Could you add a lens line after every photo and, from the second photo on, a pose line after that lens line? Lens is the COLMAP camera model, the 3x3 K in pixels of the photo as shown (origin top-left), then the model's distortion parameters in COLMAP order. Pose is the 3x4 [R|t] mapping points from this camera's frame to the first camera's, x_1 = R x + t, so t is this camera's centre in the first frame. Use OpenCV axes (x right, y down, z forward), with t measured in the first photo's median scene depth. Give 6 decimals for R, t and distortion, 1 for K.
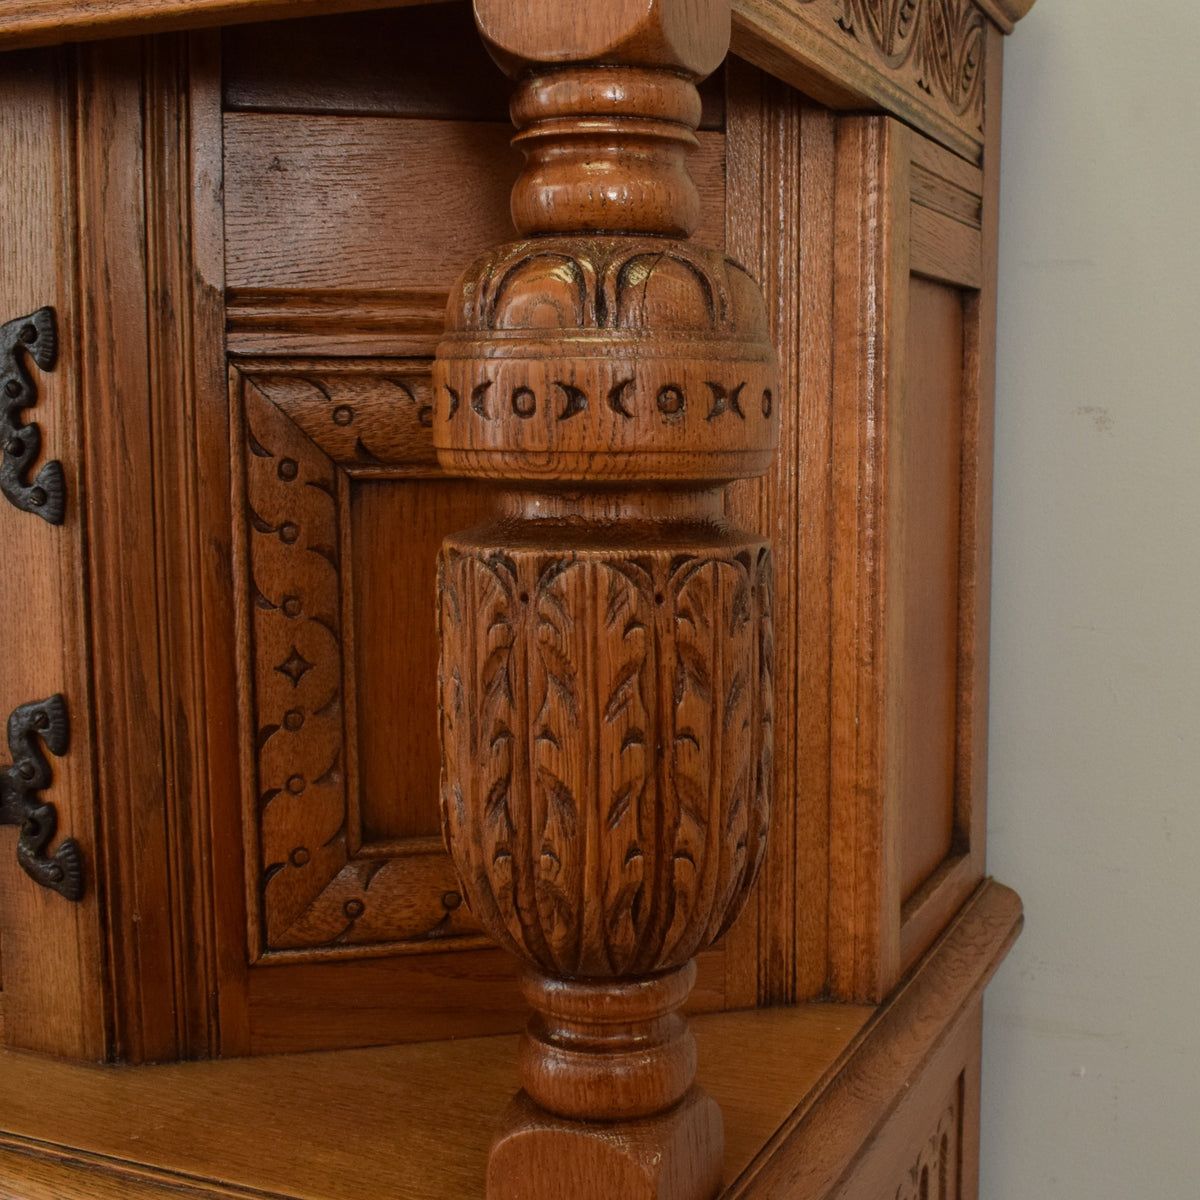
lens RADIAL K [[1619.0, 0, 672.1], [0, 1619.0, 585.3], [0, 0, 1]] dist [-0.092560, 0.000000]
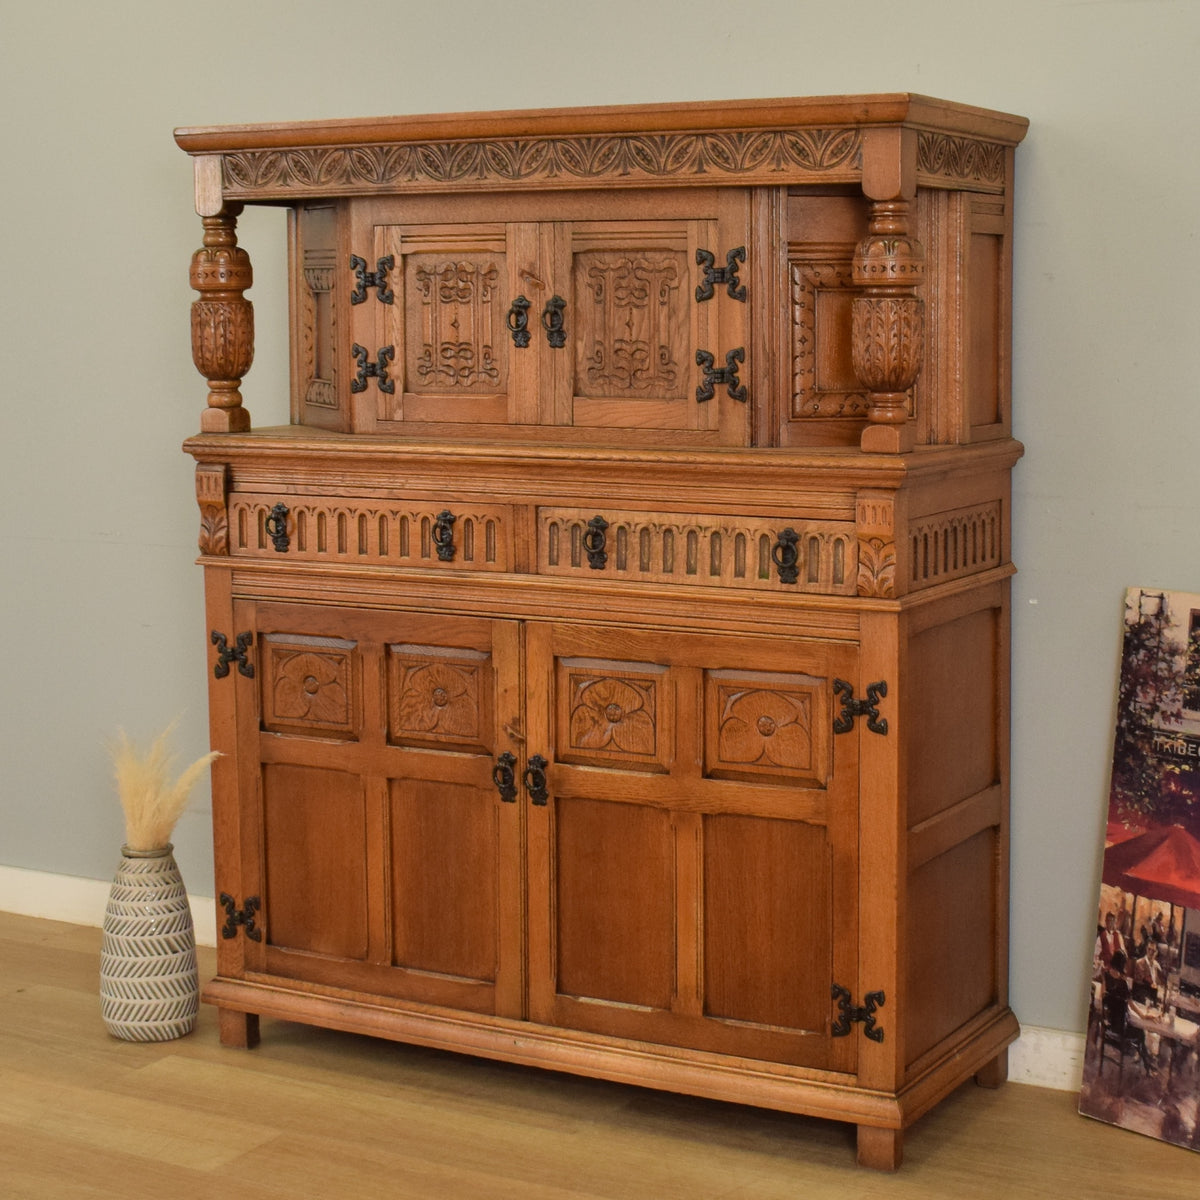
lens RADIAL K [[2328.2, 0, 645.7], [0, 2328.2, 570.8], [0, 0, 1]] dist [-0.090782, 0.000000]
pose [[0.992394, 0.007529, -0.122874, 0.078027], [-0.006417, 0.999935, 0.009448, 0.560096], [0.122937, -0.008588, 0.992377, -4.625848]]
